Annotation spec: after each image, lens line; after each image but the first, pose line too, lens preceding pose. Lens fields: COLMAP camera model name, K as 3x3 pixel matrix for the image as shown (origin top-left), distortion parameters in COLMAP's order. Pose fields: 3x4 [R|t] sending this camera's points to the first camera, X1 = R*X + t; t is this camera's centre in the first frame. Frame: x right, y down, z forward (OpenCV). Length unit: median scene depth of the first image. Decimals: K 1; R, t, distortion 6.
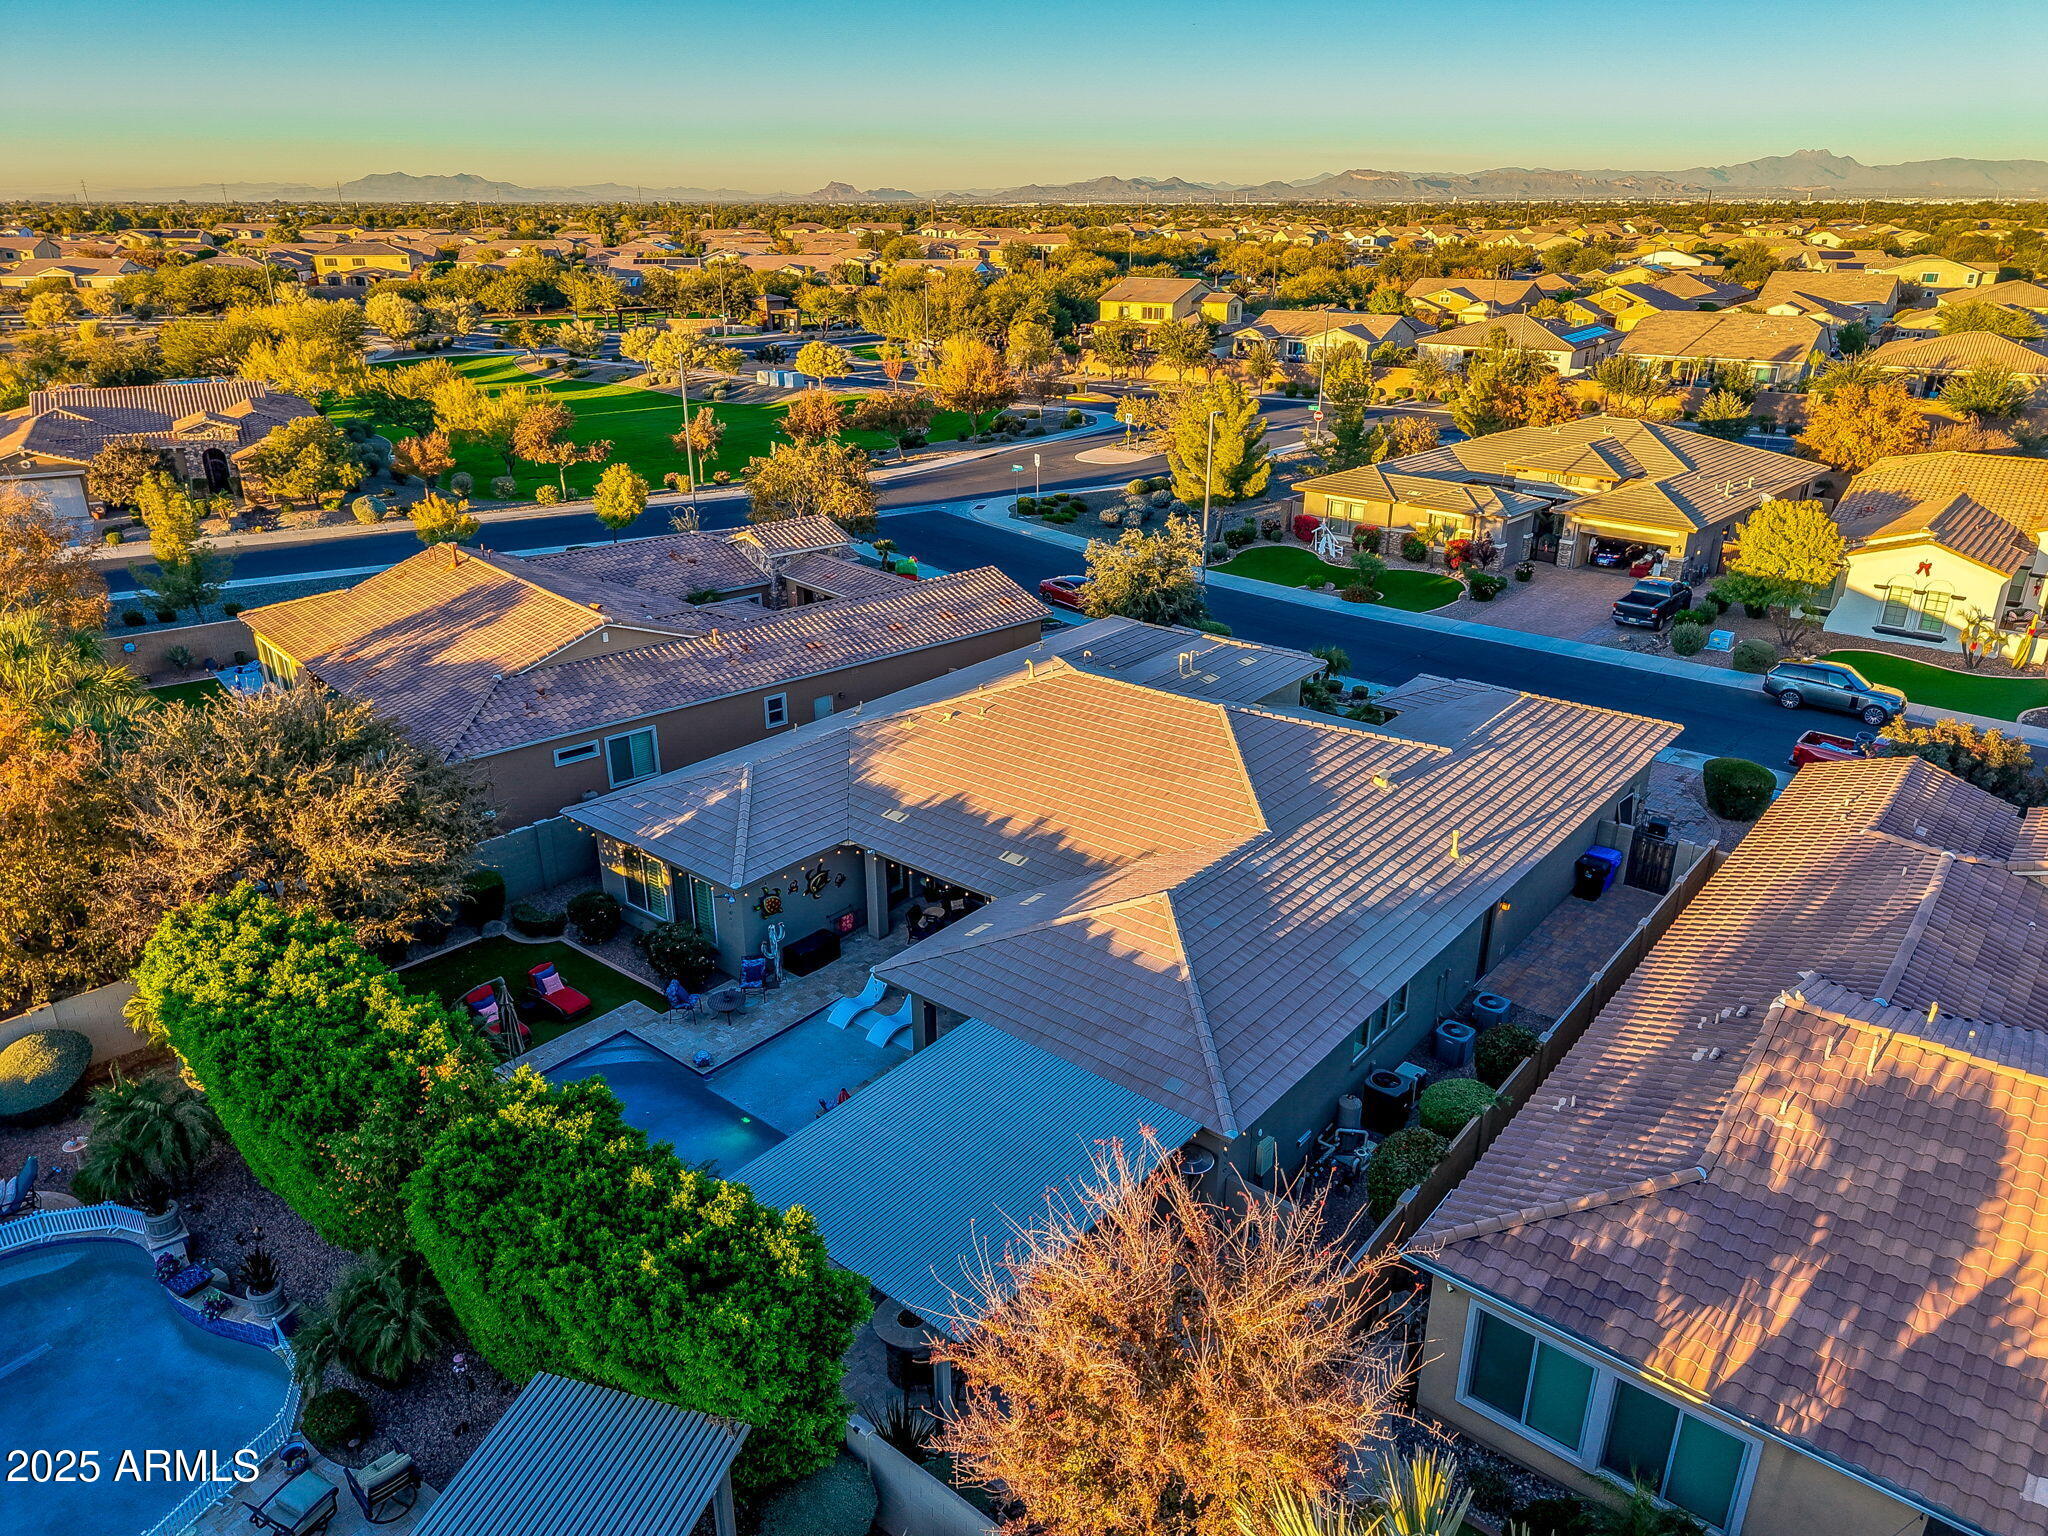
lens RADIAL K [[1389.2, 0, 1024.0], [0, 1389.2, 768.0], [0, 0, 1]] dist [0.022525, -0.014901]
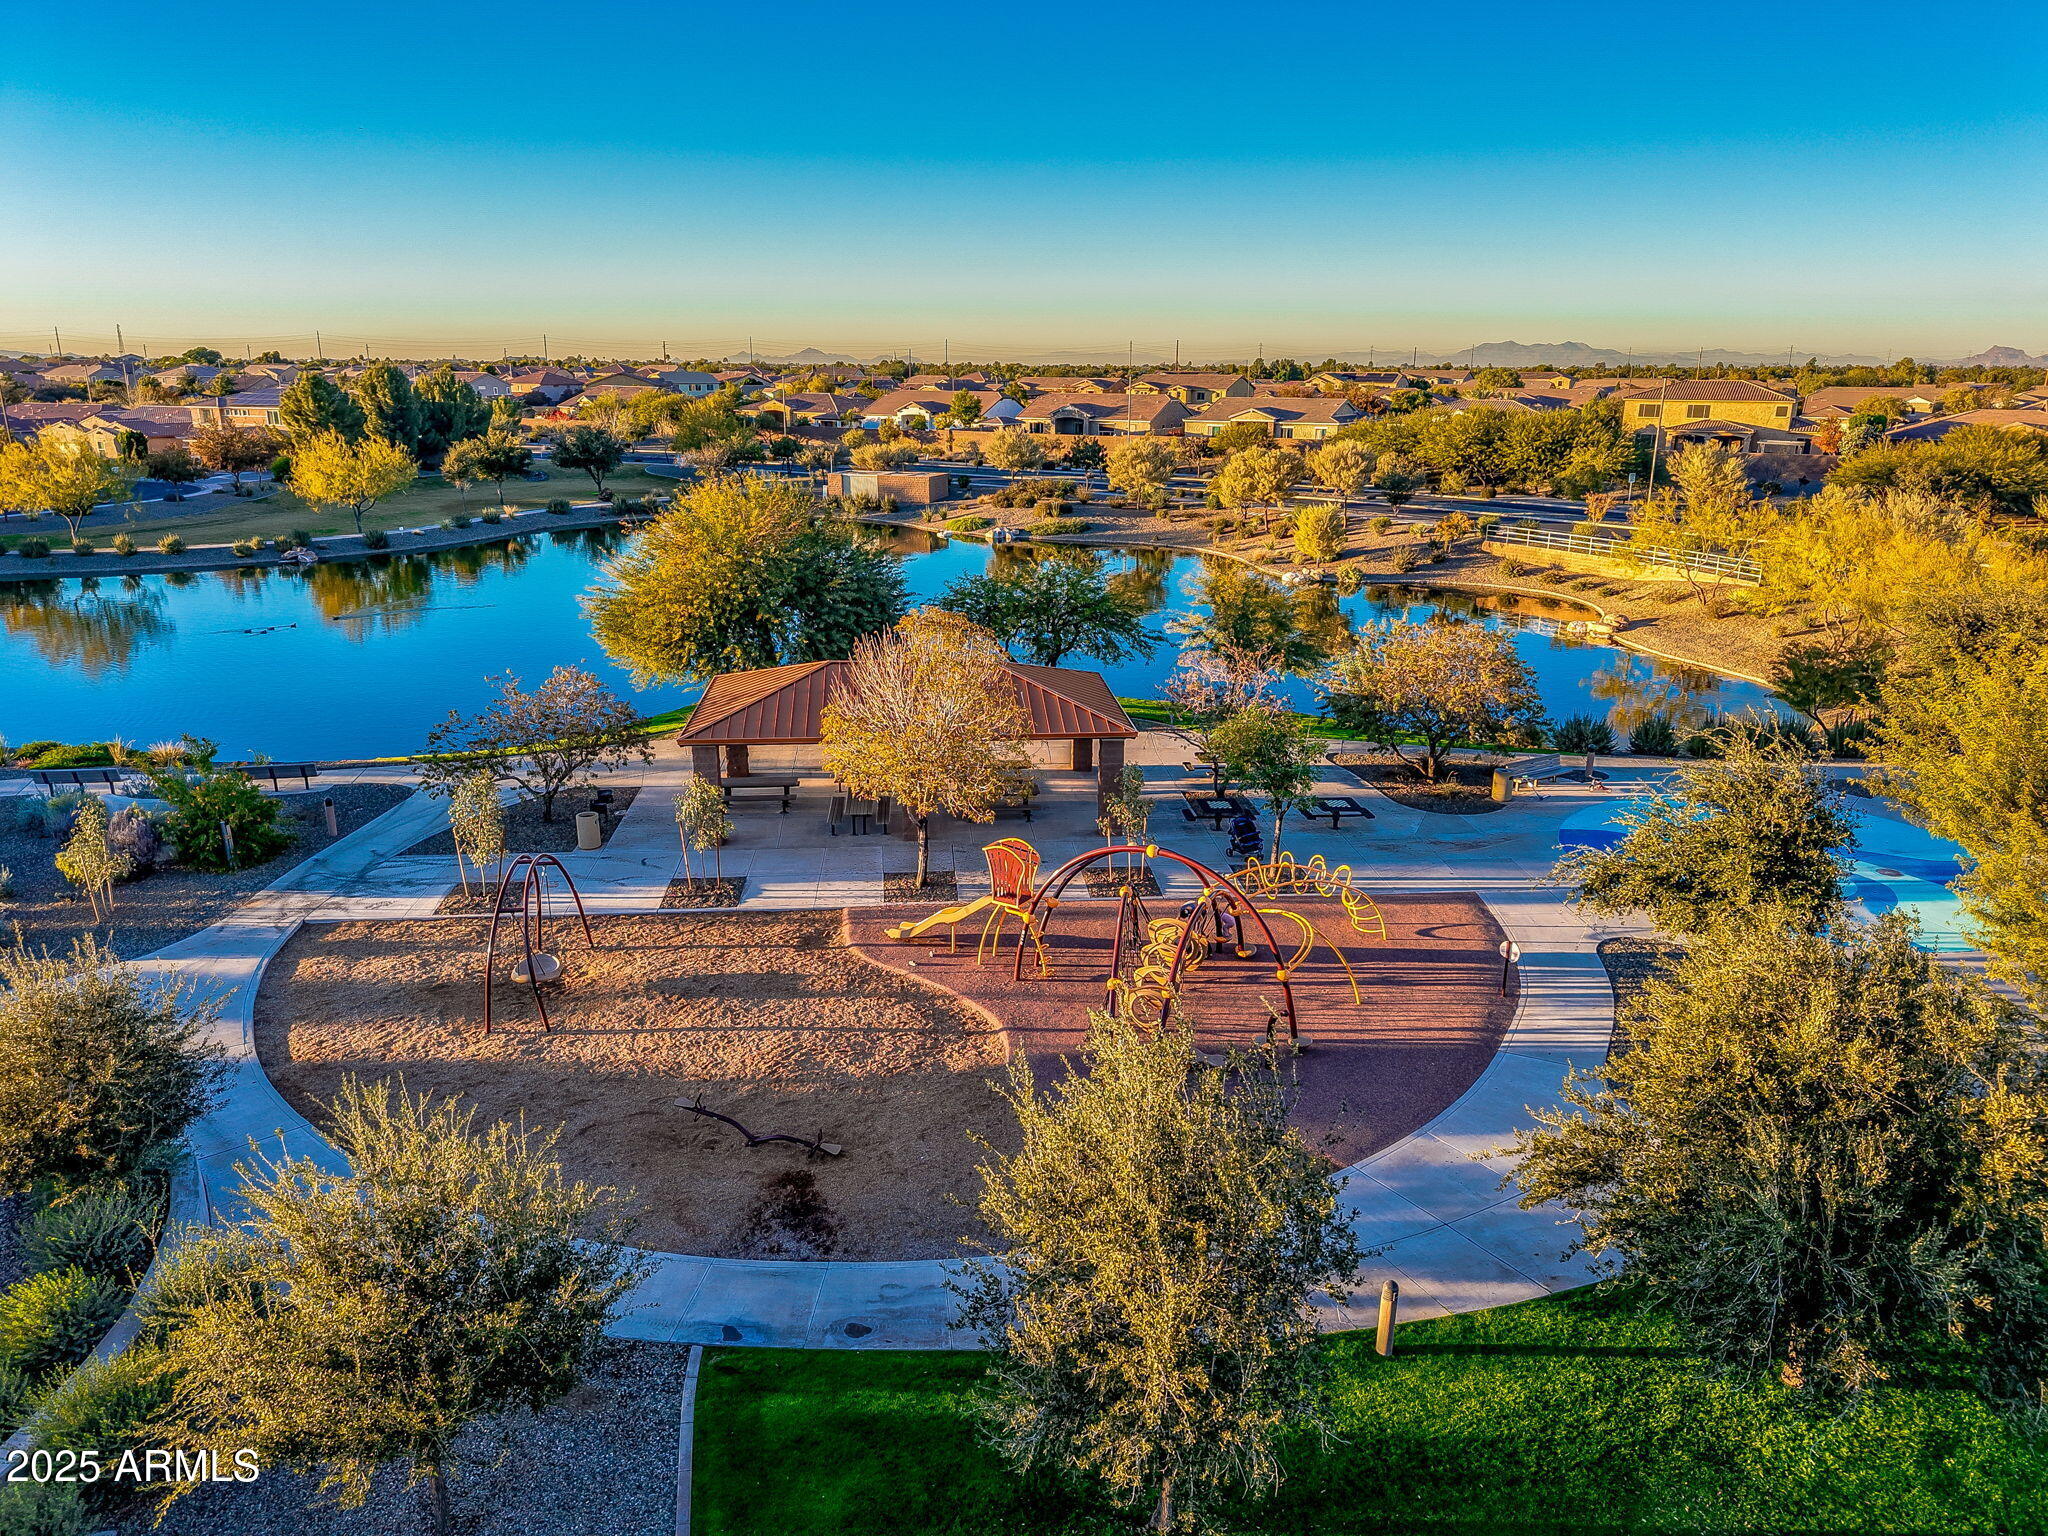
lens RADIAL K [[1381.4, 0, 1027.0], [0, 1381.4, 782.7], [0, 0, 1]] dist [0.028114, -0.025506]
pose [[0.758468, 0.193183, -0.622421, -1.604536], [-0.251441, 0.967854, -0.006005, -0.744455], [0.601252, 0.161057, 0.782660, 2.169735]]
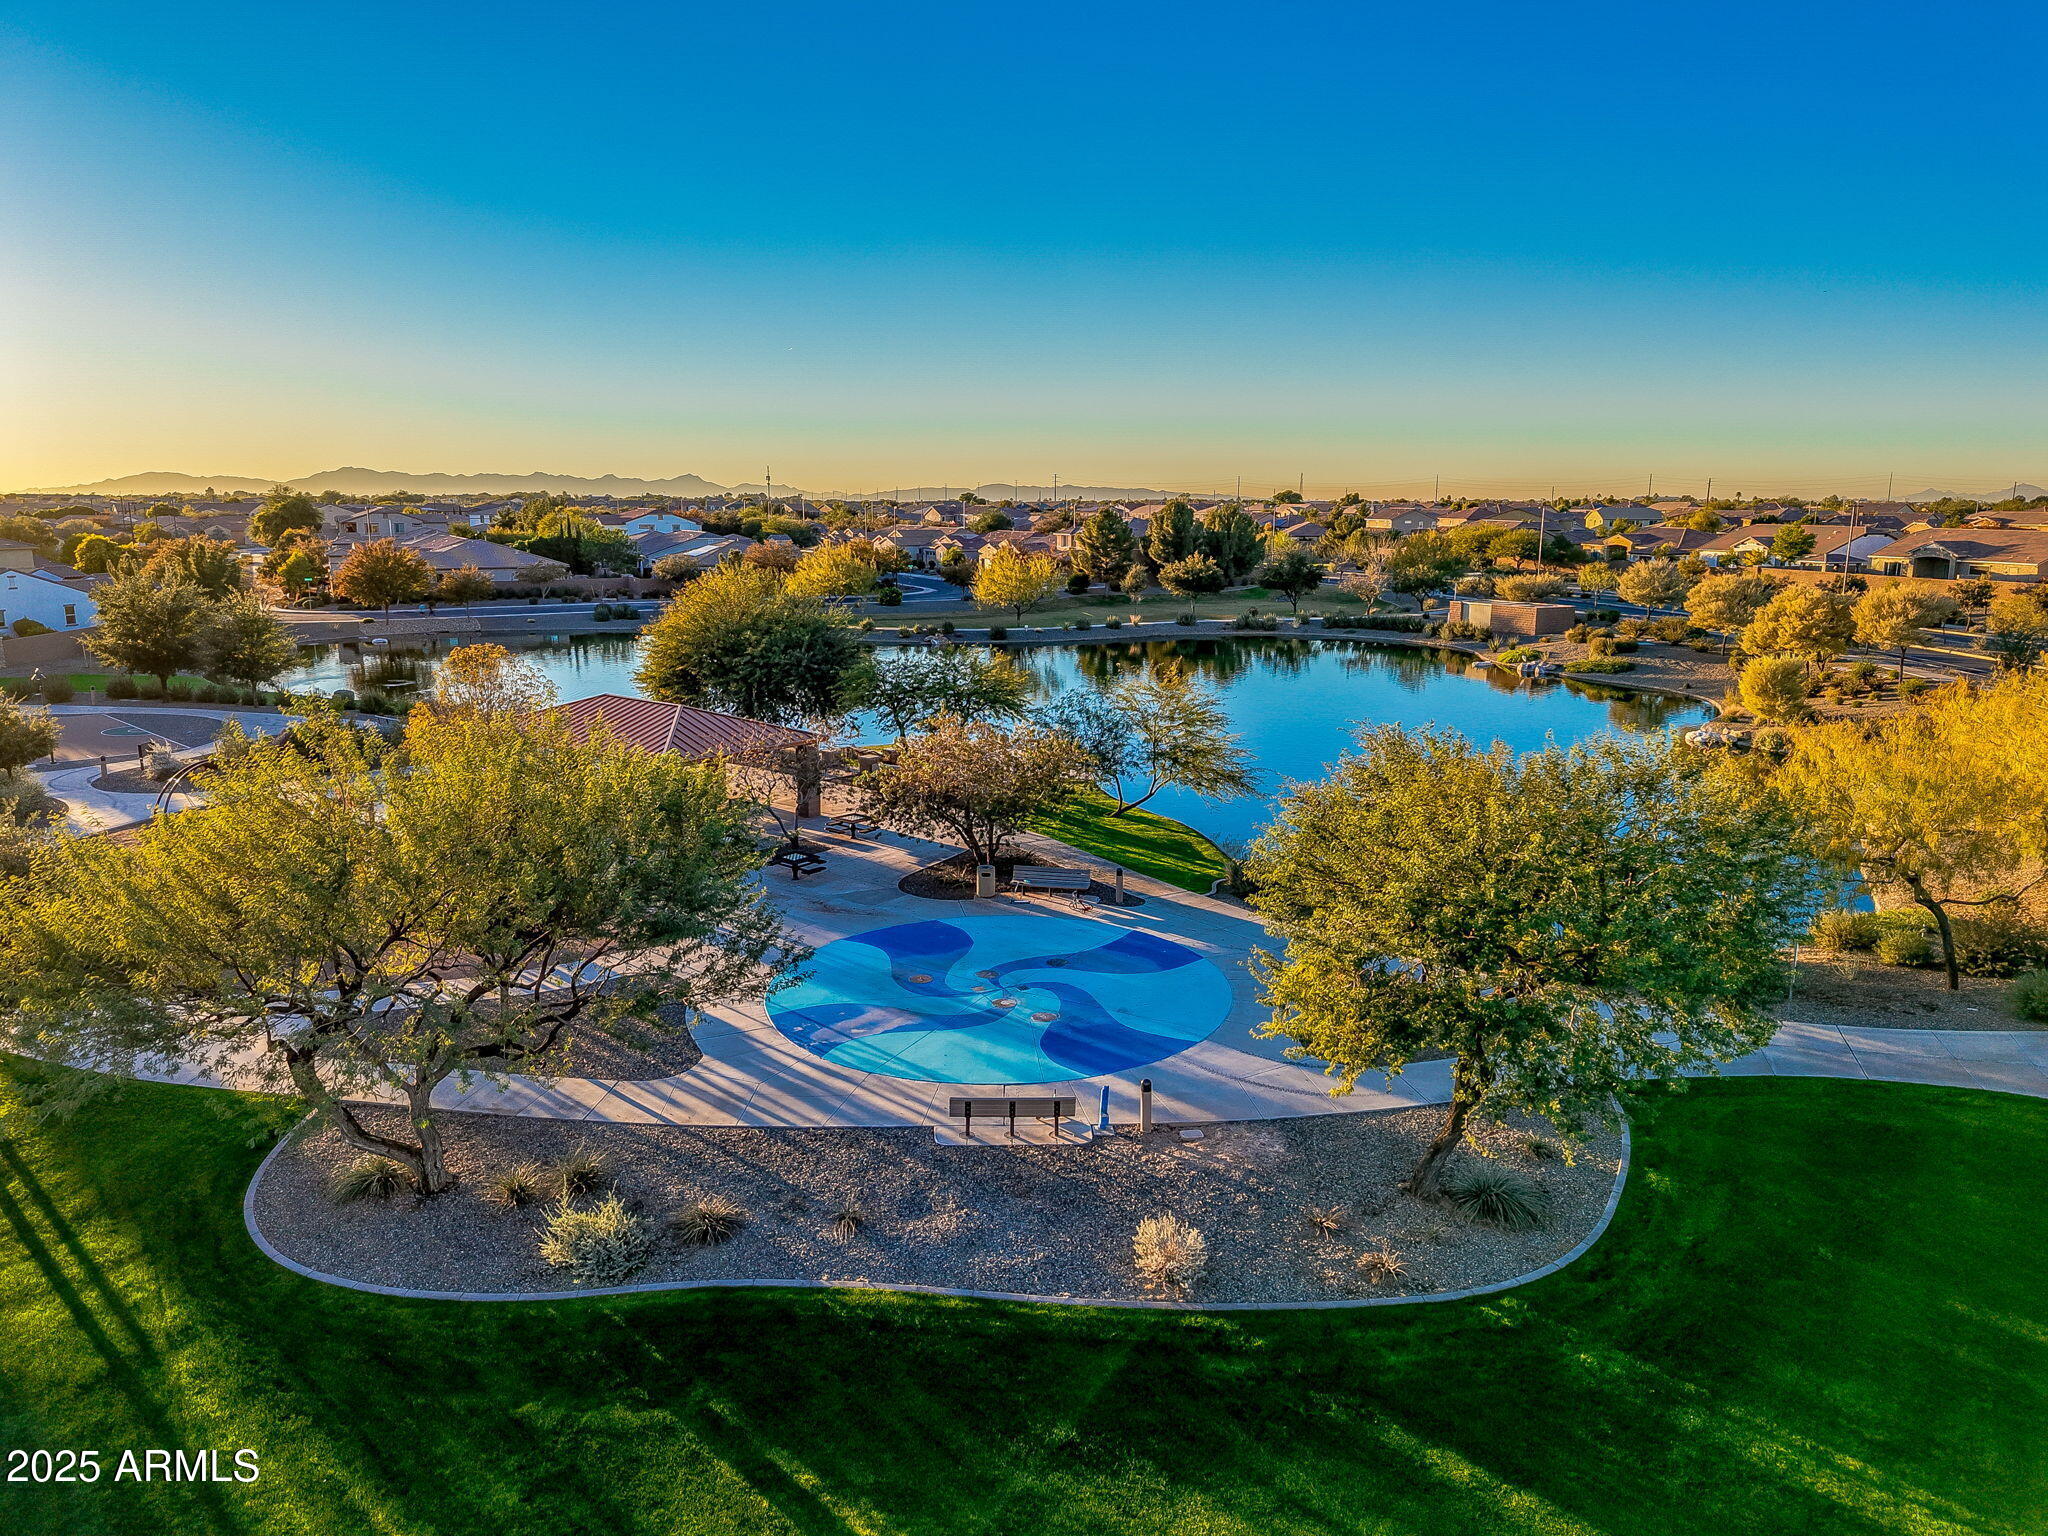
lens RADIAL K [[1382.1, 0, 1021.3], [0, 1382.1, 770.9], [0, 0, 1]] dist [0.102358, -0.158645]
pose [[0.095104, 0.190336, -0.977102, -1.086547], [-0.377633, 0.915080, 0.141498, -0.999406], [0.921058, 0.355529, 0.158905, 2.831834]]
